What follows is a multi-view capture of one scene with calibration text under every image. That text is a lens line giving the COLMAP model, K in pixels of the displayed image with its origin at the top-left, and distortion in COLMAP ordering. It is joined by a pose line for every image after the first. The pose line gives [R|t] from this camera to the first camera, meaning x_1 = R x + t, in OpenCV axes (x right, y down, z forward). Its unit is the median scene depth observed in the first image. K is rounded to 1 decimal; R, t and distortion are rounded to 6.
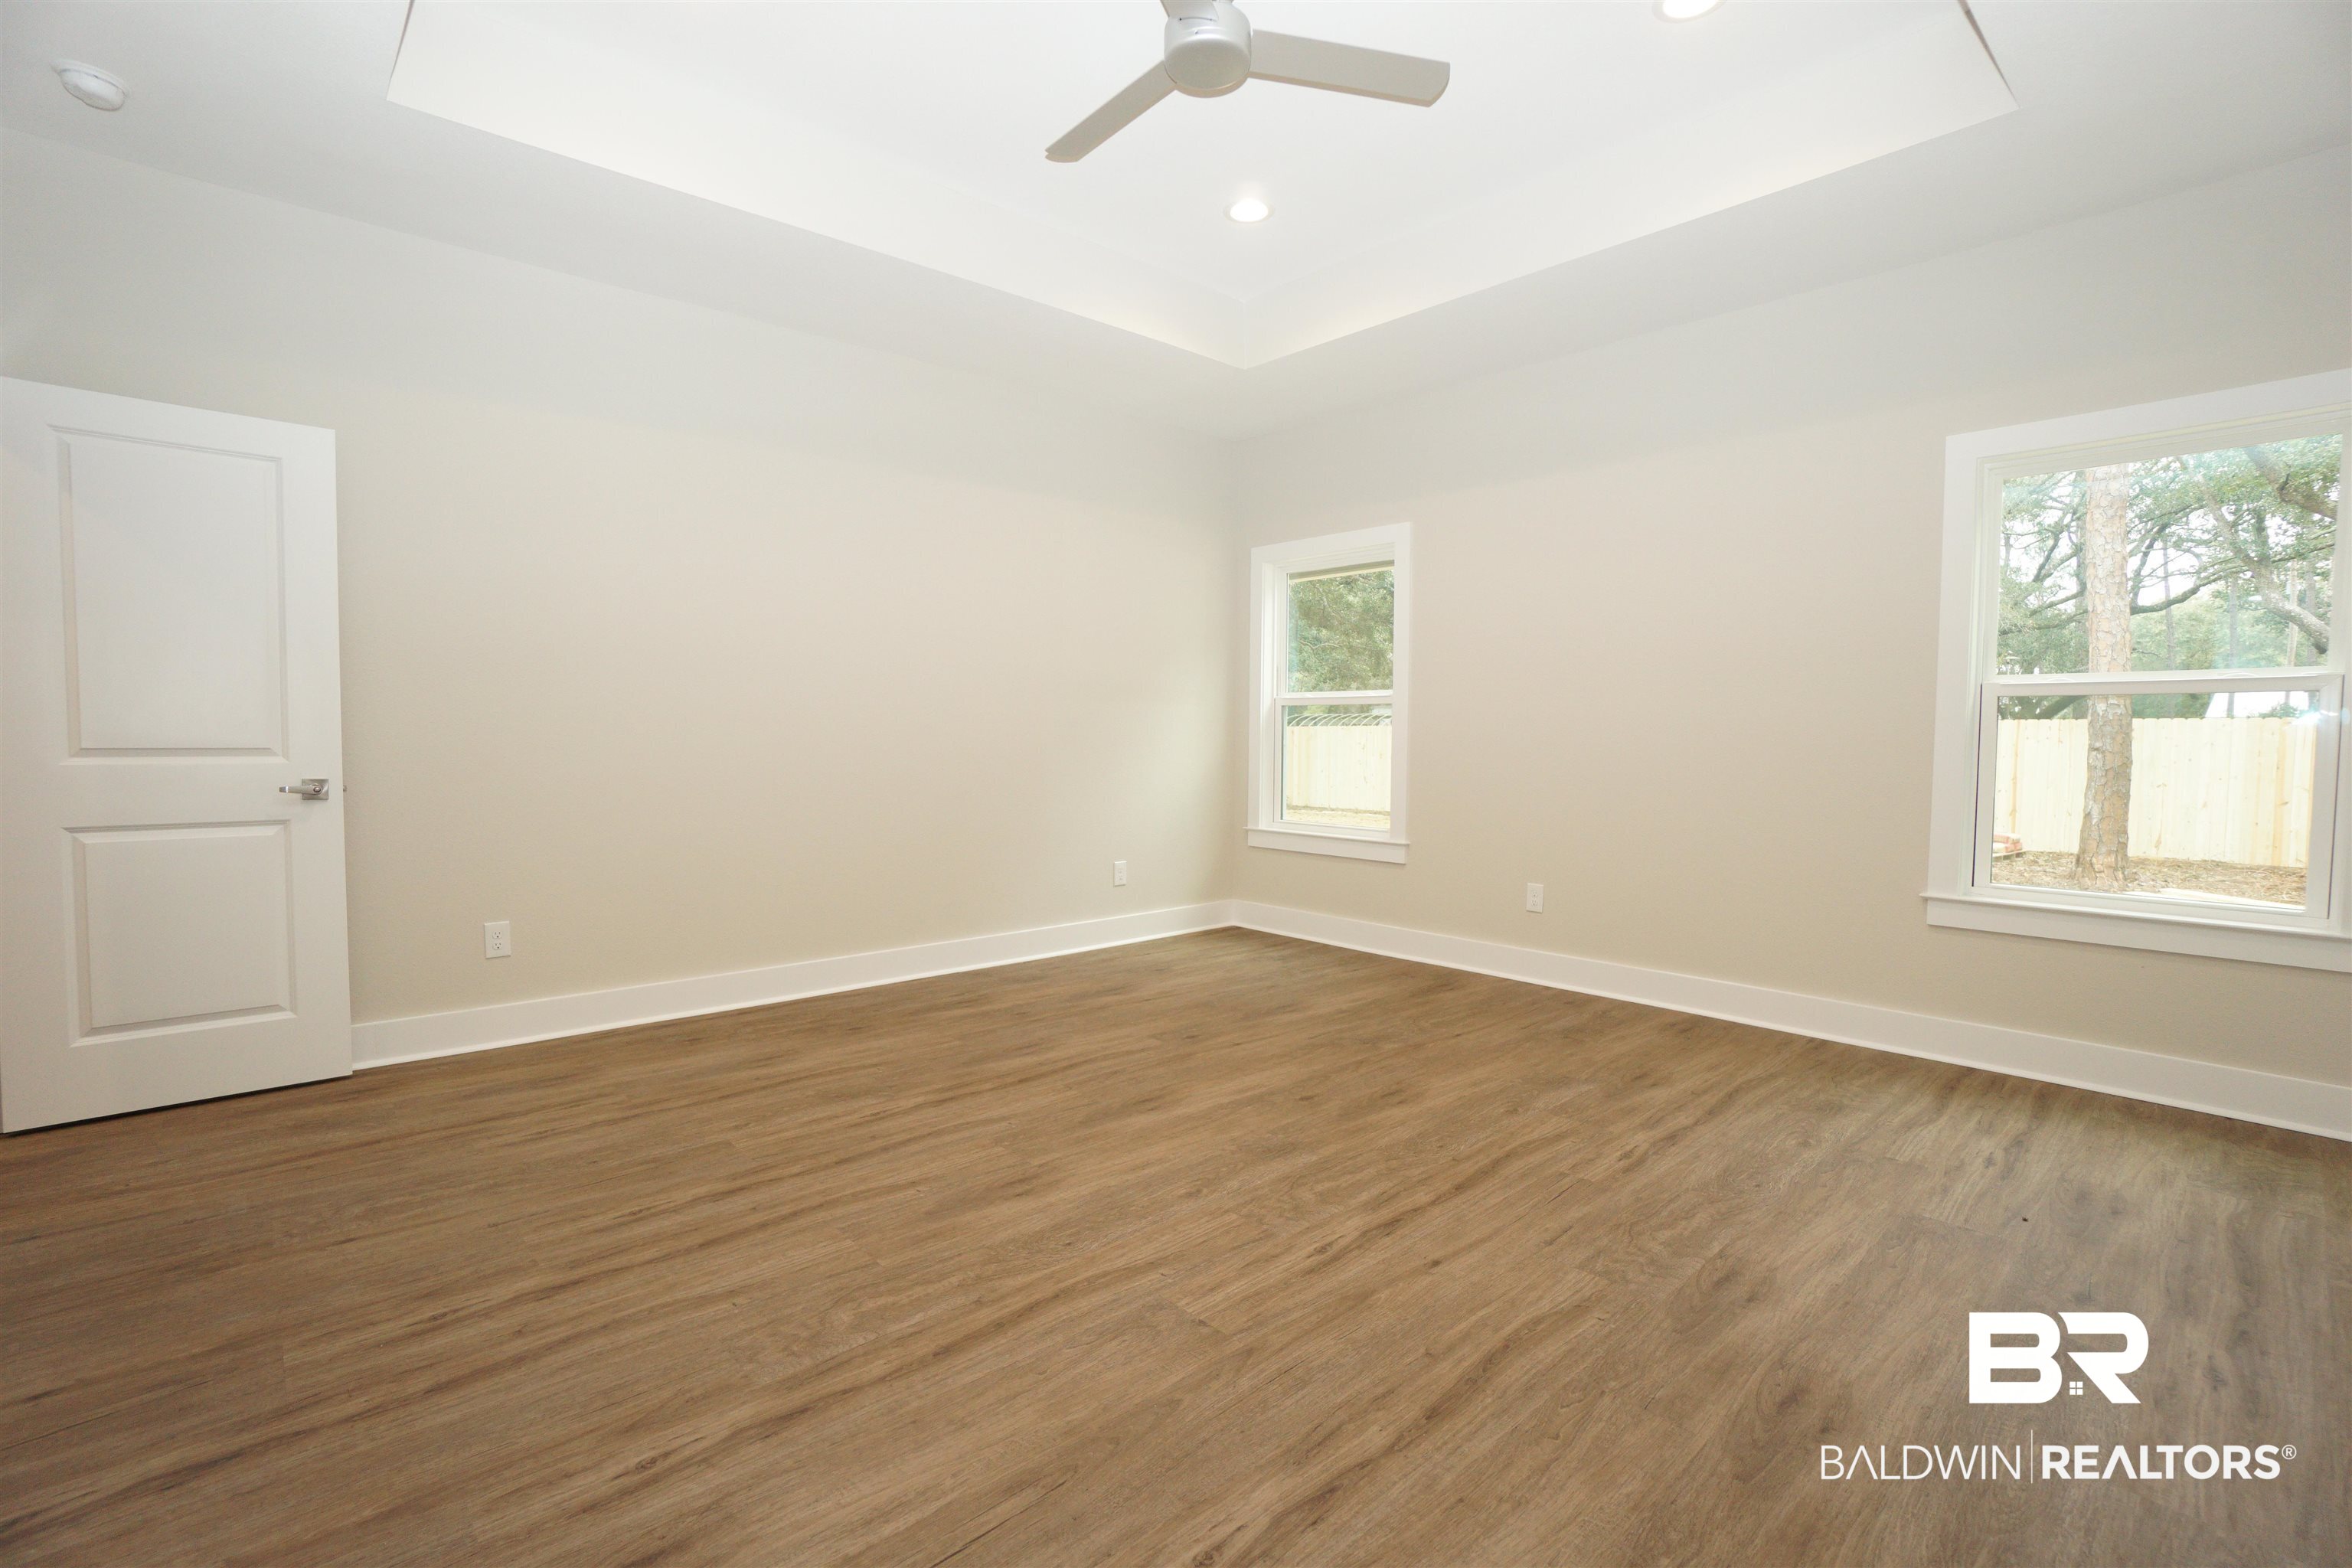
lens RADIAL K [[1030.7, 0, 1169.2], [0, 1030.7, 771.1], [0, 0, 1]] dist [-0.050771, 0.013737]
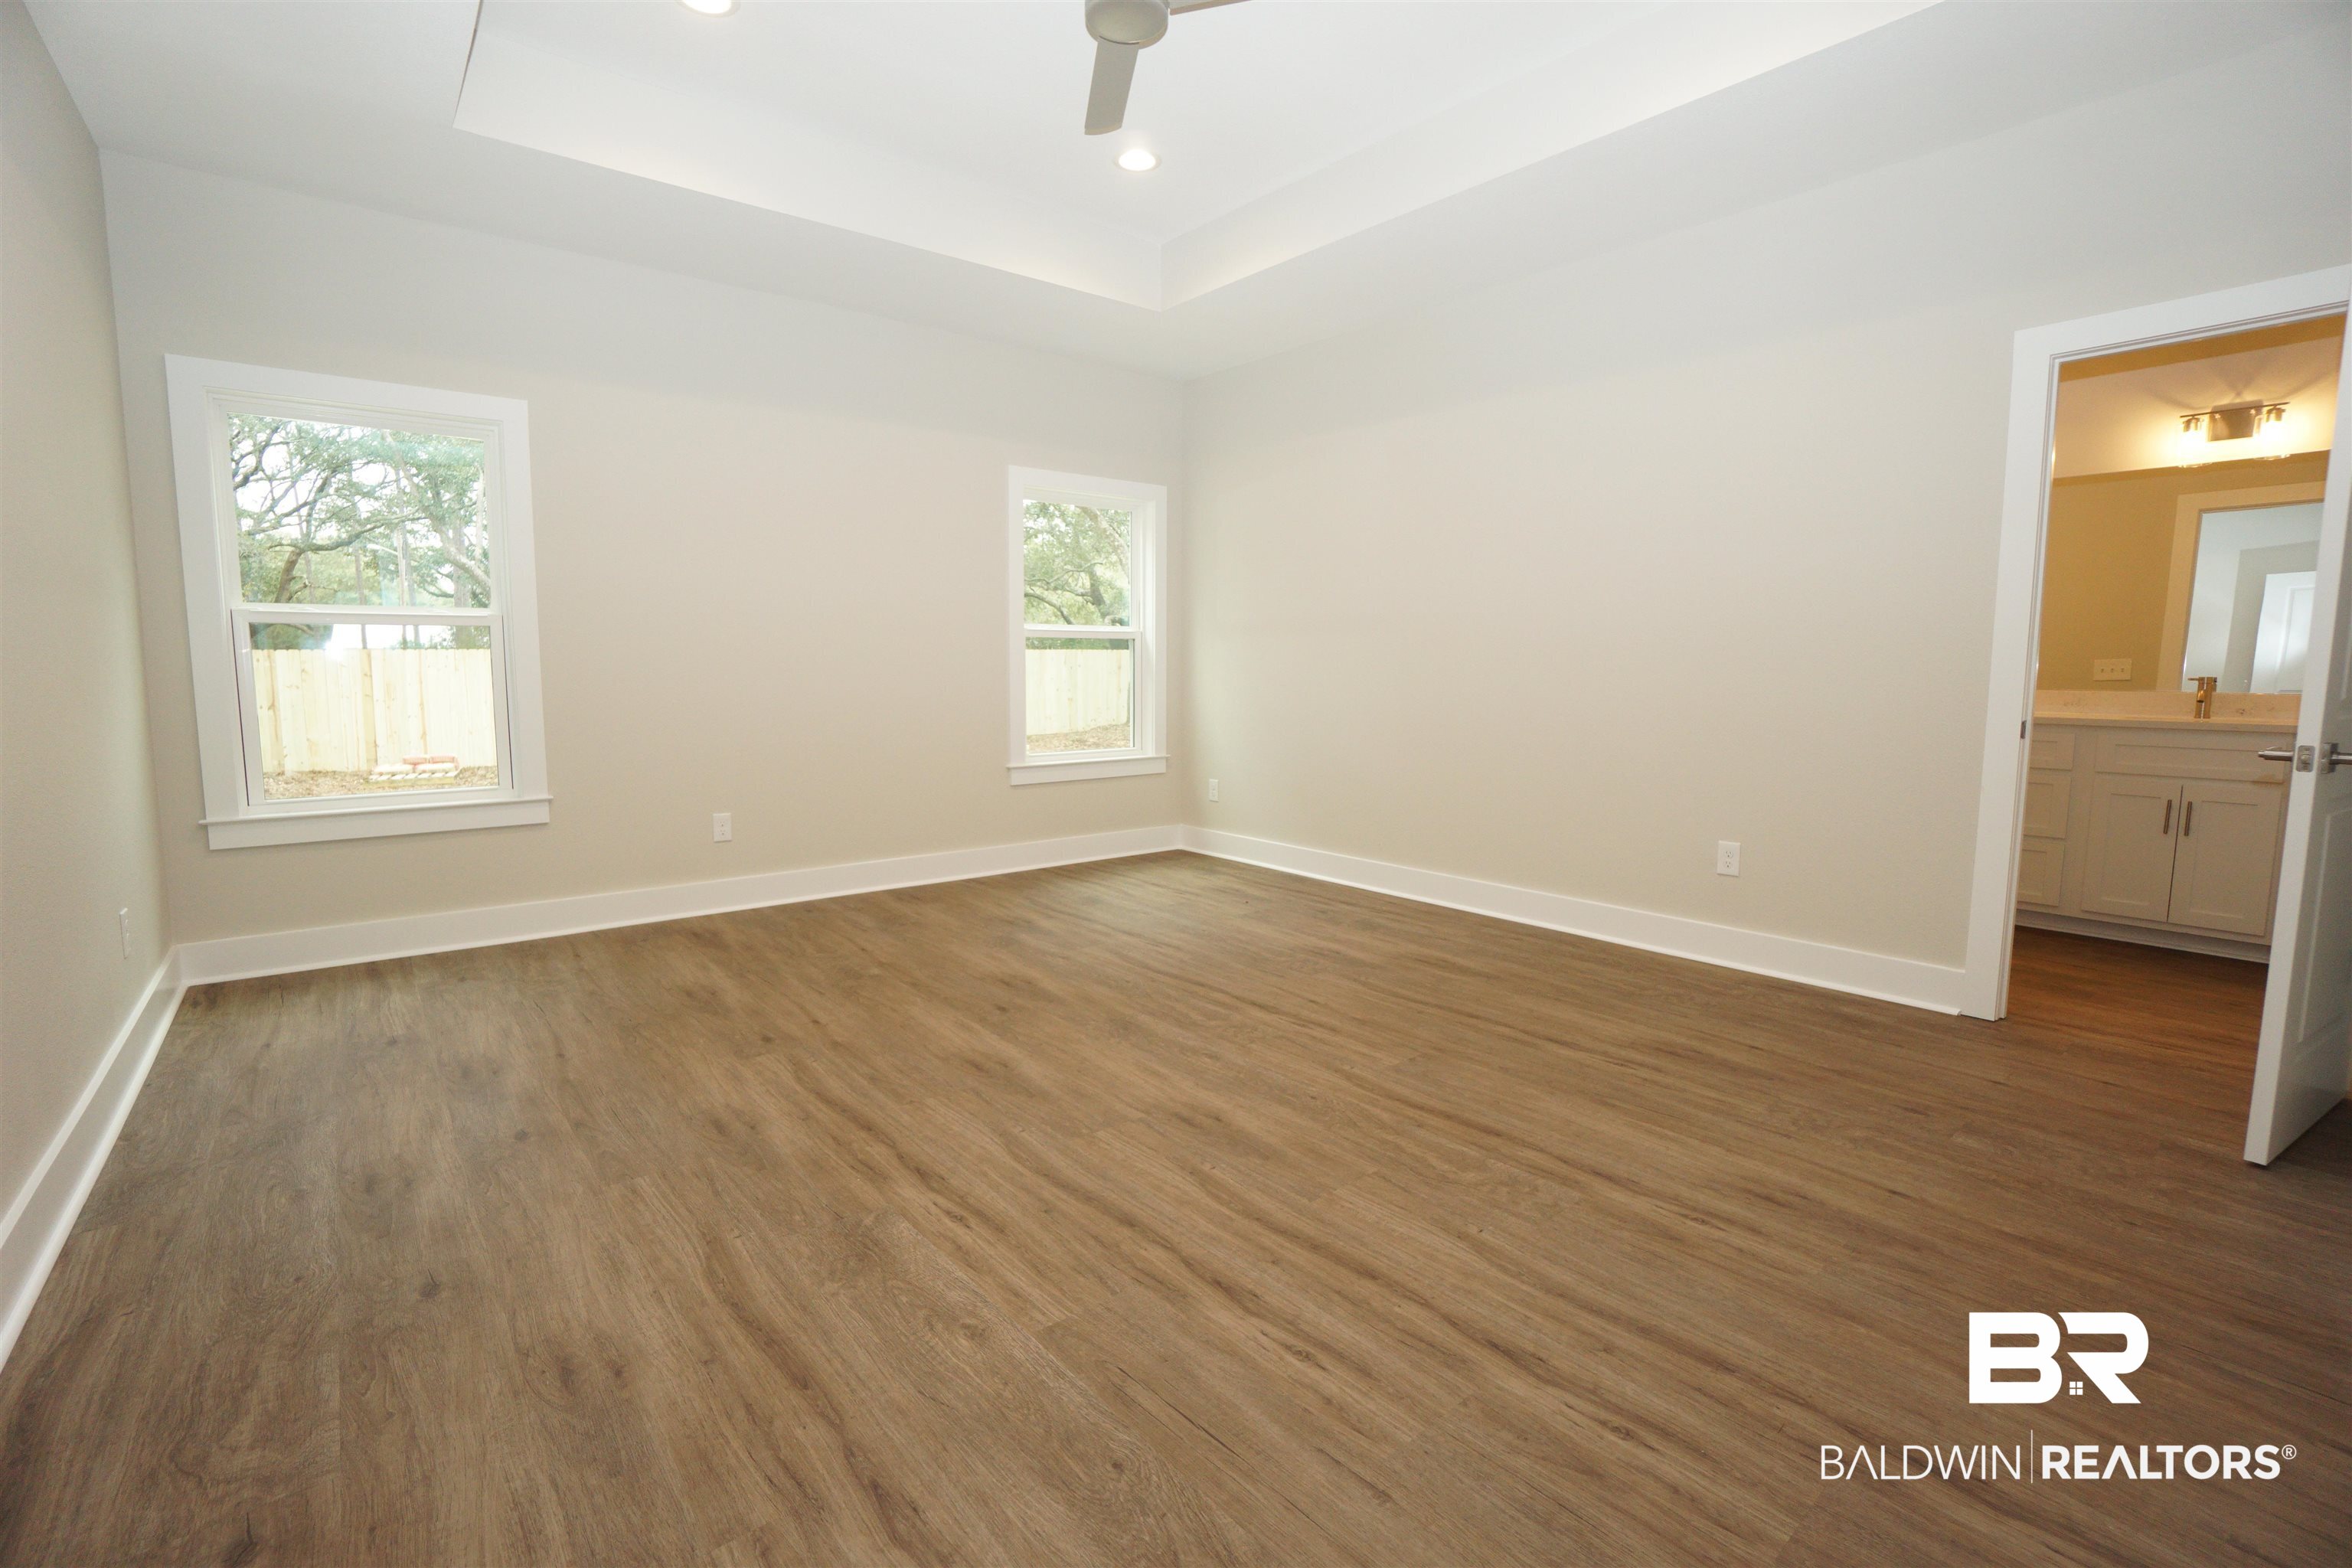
lens RADIAL K [[1030.7, 0, 1128.6], [0, 1030.7, 802.8], [0, 0, 1]] dist [-0.050771, 0.013737]
pose [[0.075087, -0.136891, 0.987736, -1.126454], [0.032621, 0.990340, 0.134772, -0.037734], [-0.996643, 0.022102, 0.078827, 1.010362]]
